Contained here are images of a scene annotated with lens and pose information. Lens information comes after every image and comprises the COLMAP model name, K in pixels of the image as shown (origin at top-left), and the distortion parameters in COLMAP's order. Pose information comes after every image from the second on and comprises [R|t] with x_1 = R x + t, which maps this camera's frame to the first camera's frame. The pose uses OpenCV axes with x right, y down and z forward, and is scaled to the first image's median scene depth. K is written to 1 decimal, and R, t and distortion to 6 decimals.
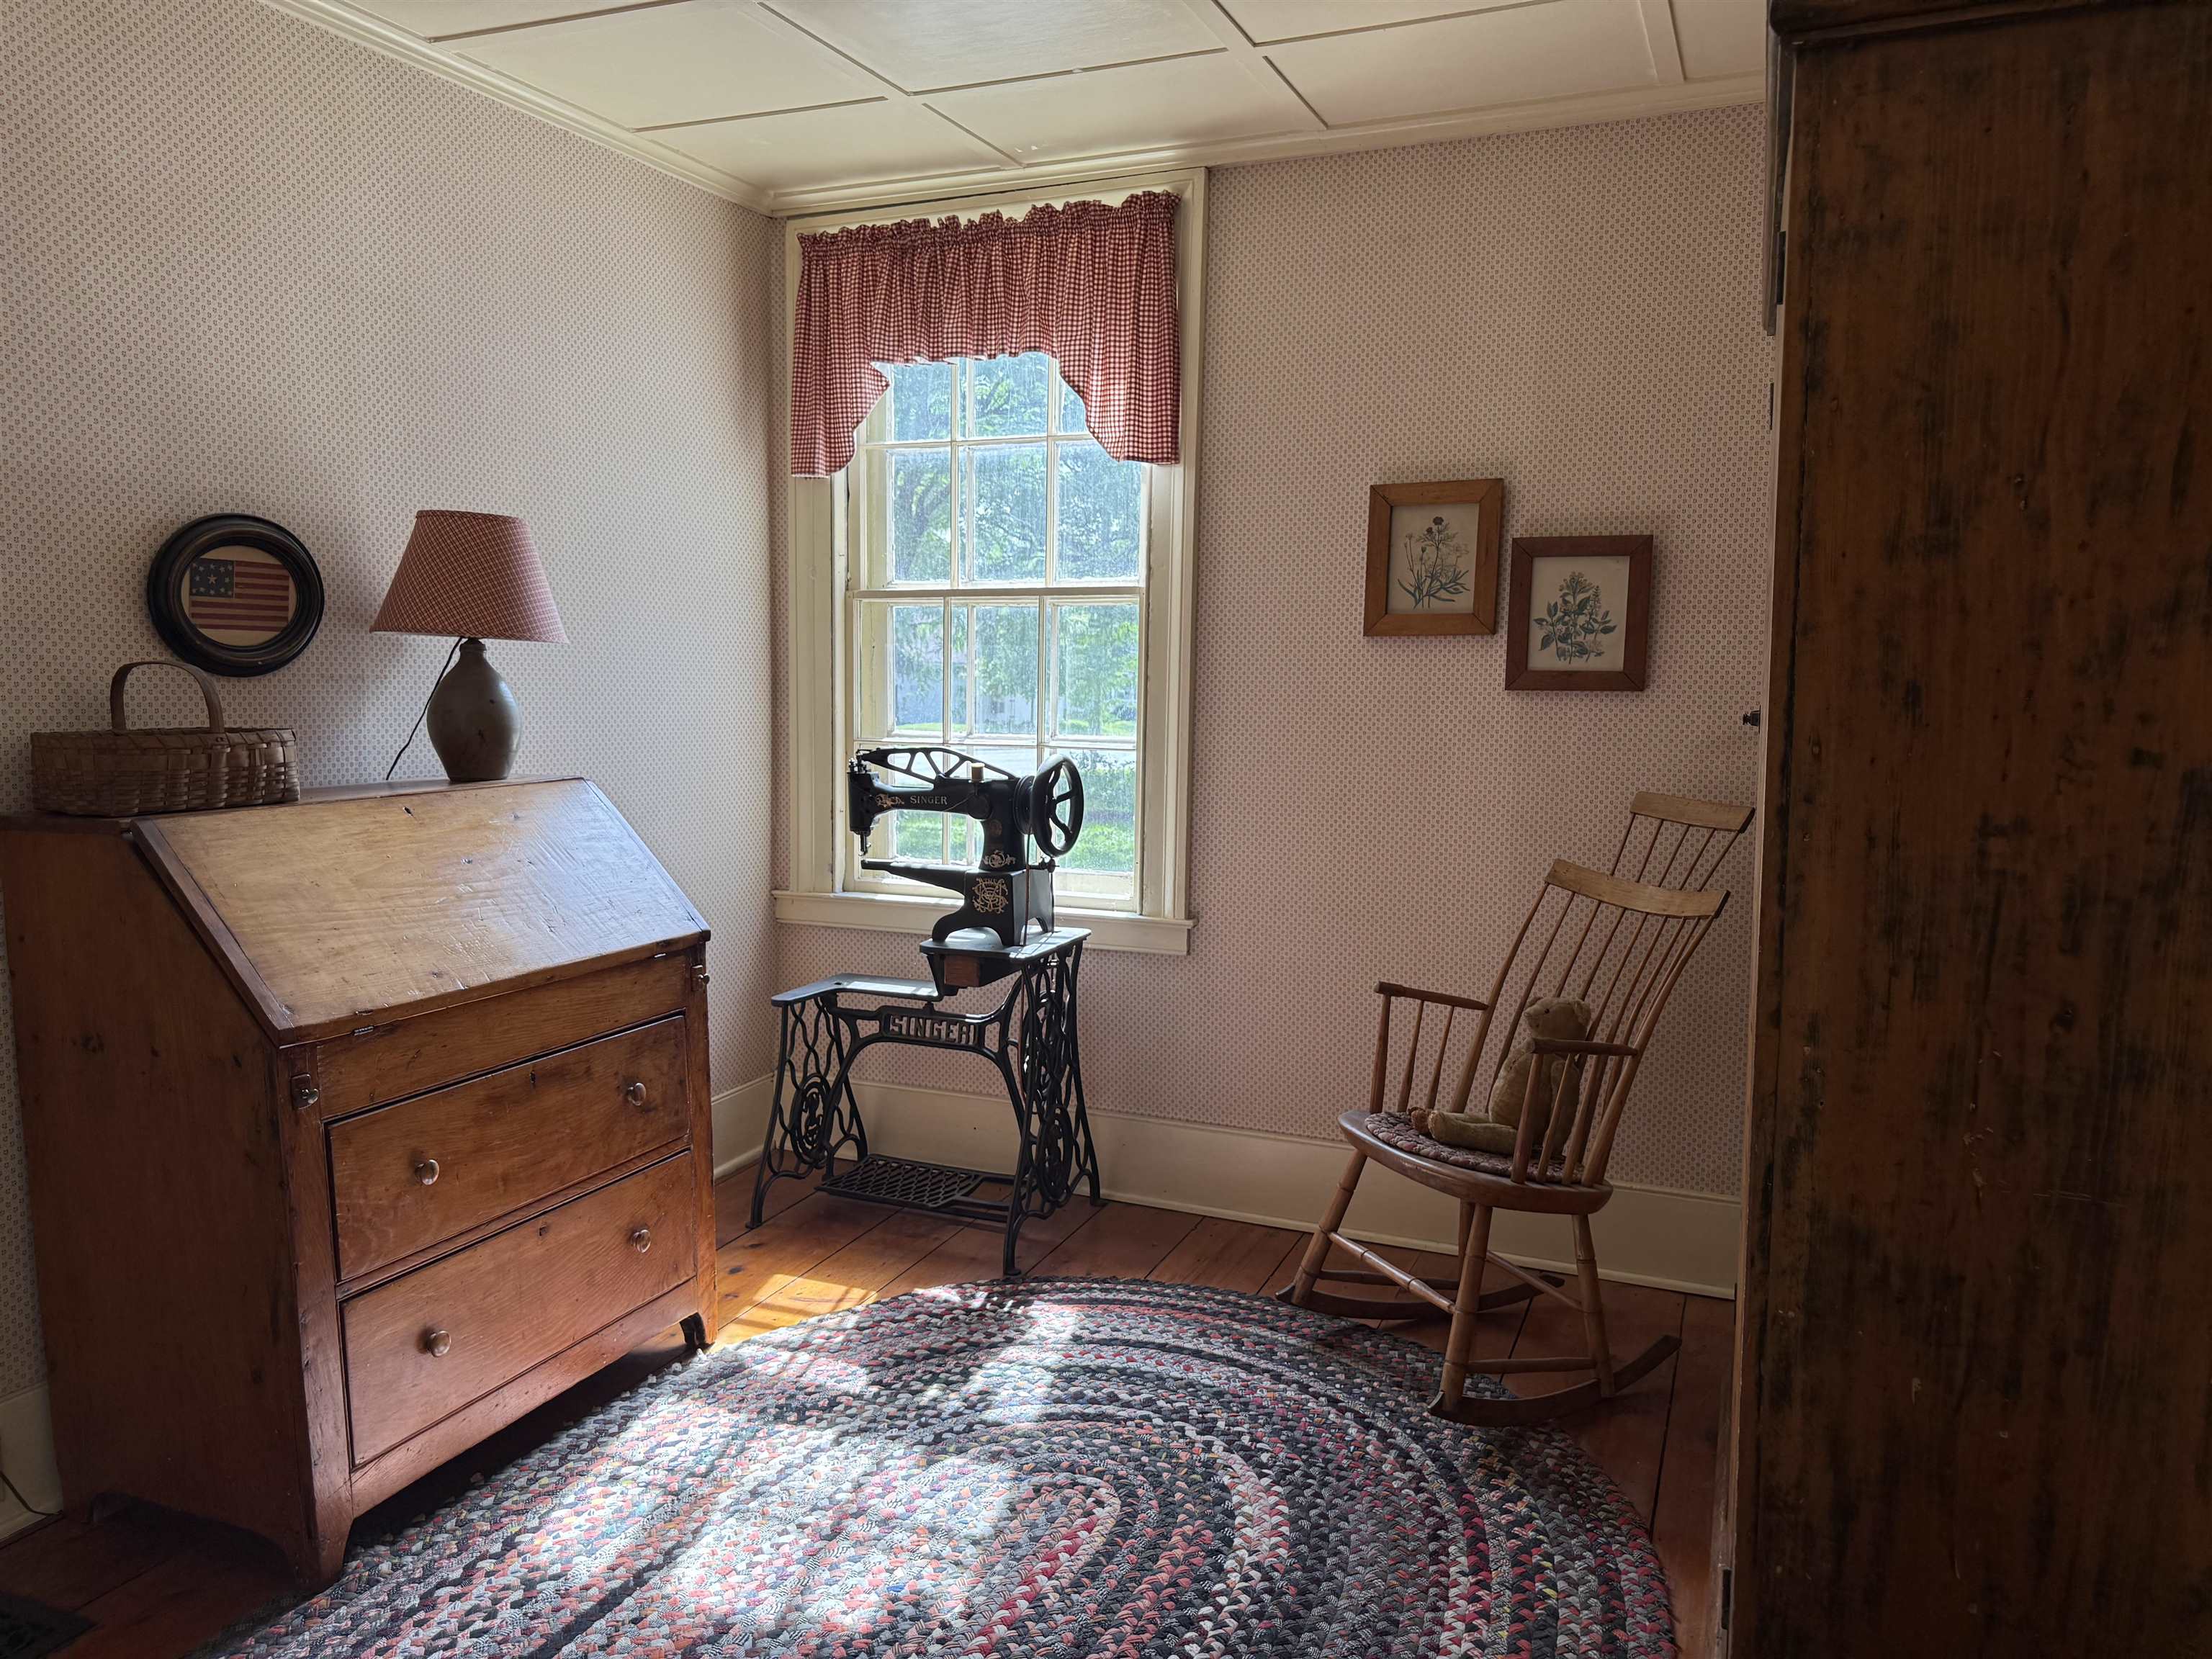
lens RADIAL K [[1564.5, 0, 1110.7], [0, 1564.5, 813.3], [0, 0, 1]] dist [0.038977, -0.047933]
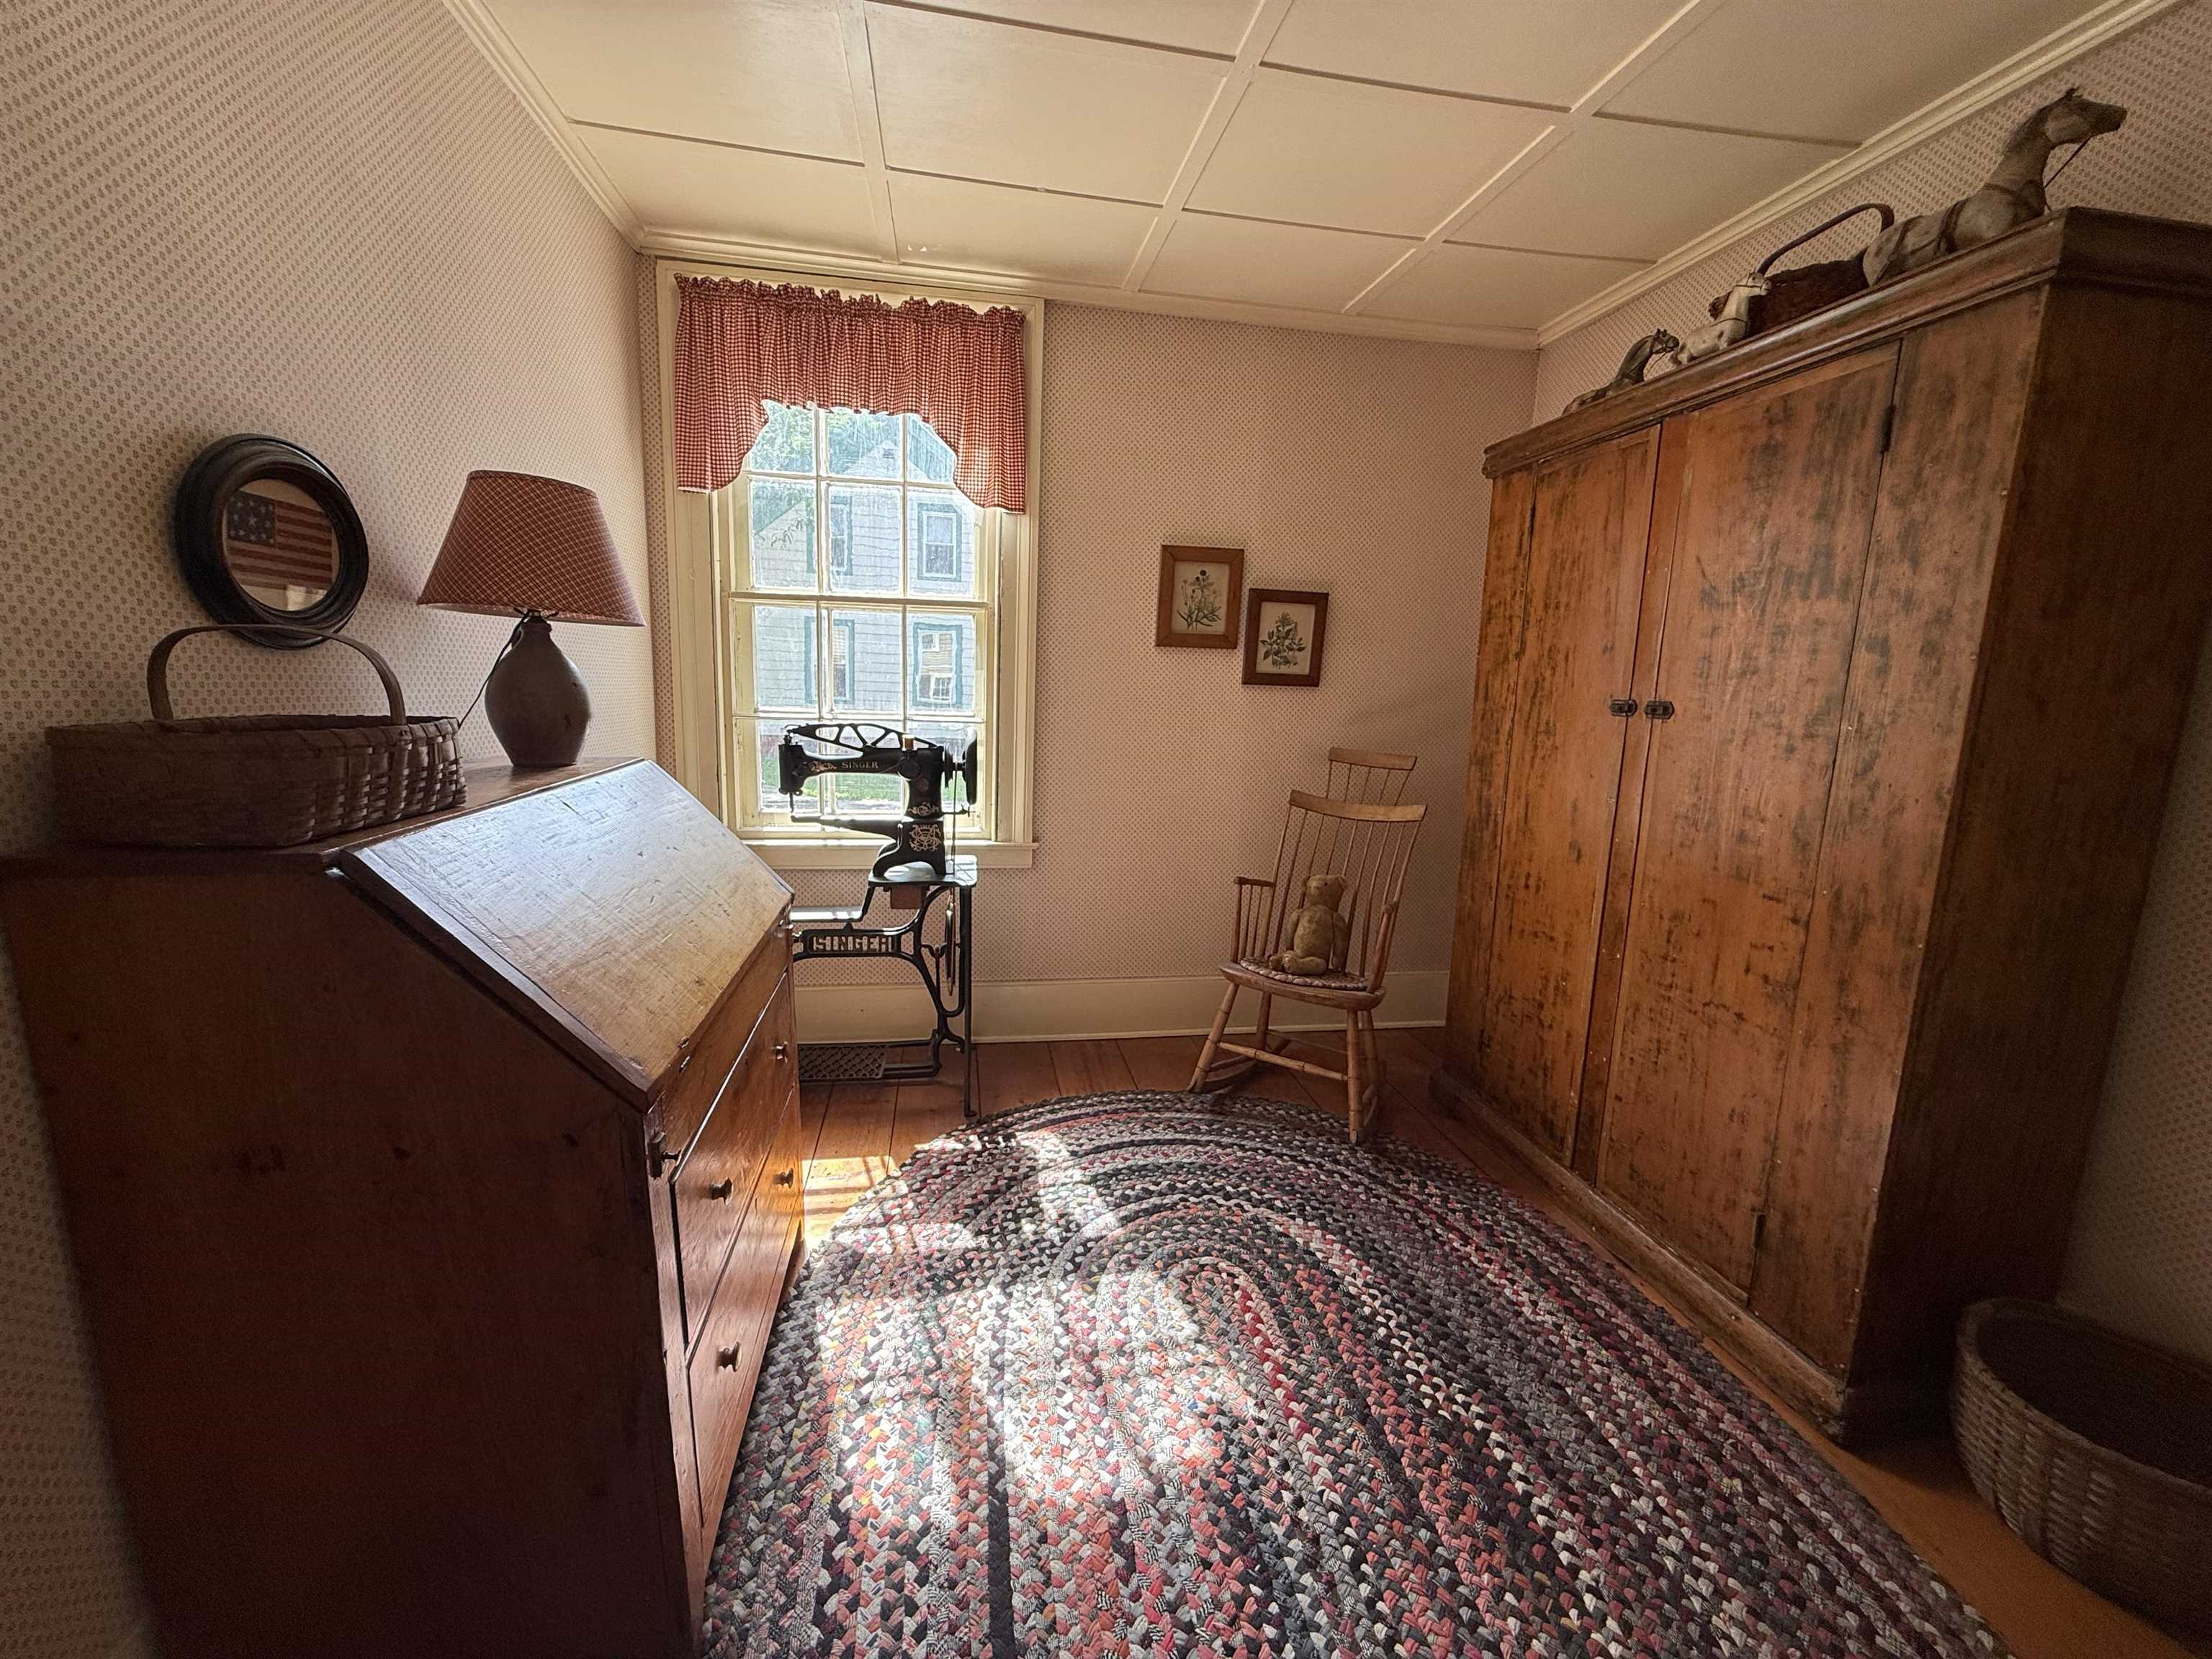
lens RADIAL K [[881.6, 0, 1112.4], [0, 881.6, 817.7], [0, 0, 1]] dist [-0.001545, 0.000685]
pose [[0.841977, -0.066309, 0.535424, -0.396385], [0.024716, 0.996117, 0.084496, -0.026018], [-0.538948, -0.057911, 0.840346, 0.350244]]
